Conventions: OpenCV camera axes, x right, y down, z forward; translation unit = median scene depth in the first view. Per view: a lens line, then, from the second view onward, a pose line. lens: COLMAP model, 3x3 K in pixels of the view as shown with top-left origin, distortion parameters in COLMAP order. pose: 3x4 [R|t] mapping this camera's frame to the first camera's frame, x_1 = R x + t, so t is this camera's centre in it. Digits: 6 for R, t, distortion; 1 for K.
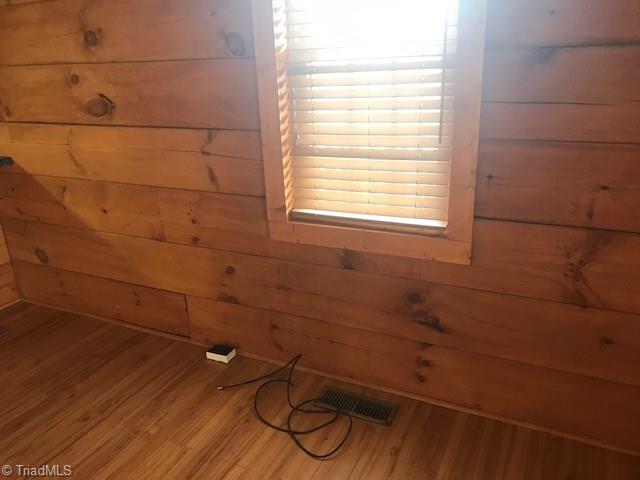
lens RADIAL K [[522.4, 0, 320.0], [0, 522.4, 240.0], [0, 0, 1]] dist [0.009654, 0.001318]
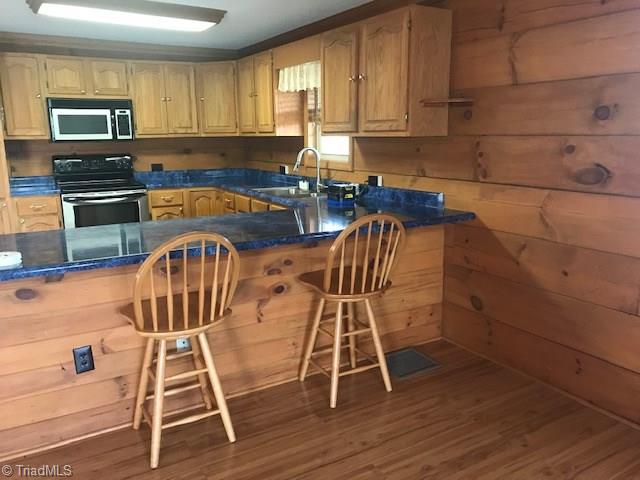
lens RADIAL K [[522.4, 0, 320.0], [0, 522.4, 240.0], [0, 0, 1]] dist [0.009654, 0.001318]
pose [[0.835404, 0.140765, -0.531305, -0.286695], [-0.209206, 0.975324, -0.070544, 0.055286], [0.508264, 0.170085, 0.844238, -0.129431]]
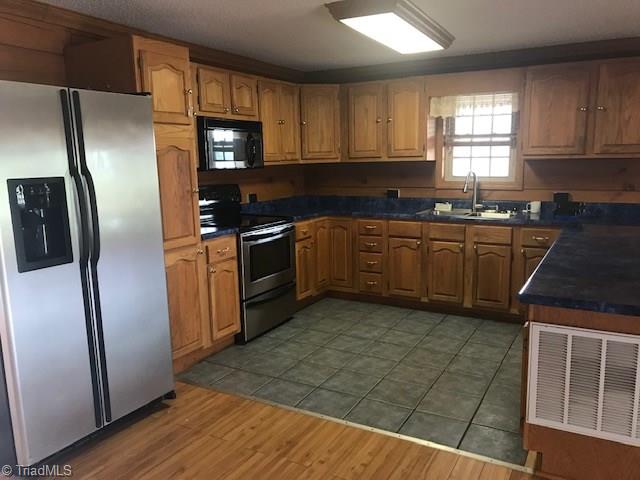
lens RADIAL K [[509.8, 0, 320.0], [0, 509.8, 240.0], [0, 0, 1]] dist [0.003086, -0.004182]
pose [[0.998173, 0.029203, -0.052903, -1.713298], [-0.038622, 0.981629, -0.186851, 0.239044], [0.046475, 0.188553, 0.980963, -0.480054]]
